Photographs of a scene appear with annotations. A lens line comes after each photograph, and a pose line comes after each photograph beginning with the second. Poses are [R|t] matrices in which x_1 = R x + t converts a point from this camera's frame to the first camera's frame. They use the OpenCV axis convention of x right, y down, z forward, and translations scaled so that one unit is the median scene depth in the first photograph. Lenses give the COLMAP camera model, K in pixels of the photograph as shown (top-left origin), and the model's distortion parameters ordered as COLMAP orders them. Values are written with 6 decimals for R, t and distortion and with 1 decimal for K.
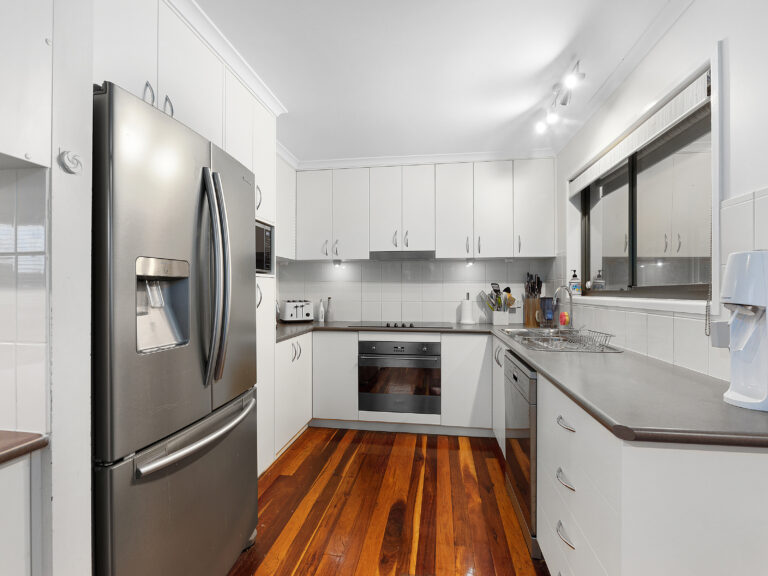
lens RADIAL K [[364.6, 0, 384.0], [0, 364.6, 288.0], [0, 0, 1]] dist [-0.000505, -0.000038]
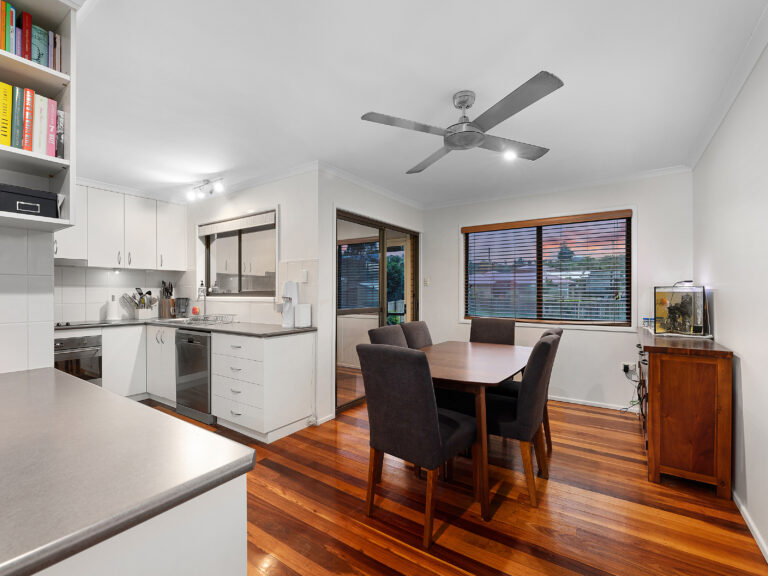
lens RADIAL K [[345.6, 0, 384.0], [0, 345.6, 288.0], [0, 0, 1]] dist [-0.003603, -0.000261]
pose [[0.428197, 0.009130, 0.903639, -0.501561], [-0.003038, 0.999958, -0.008664, -0.005142], [-0.903680, 0.000964, 0.428207, -0.386606]]
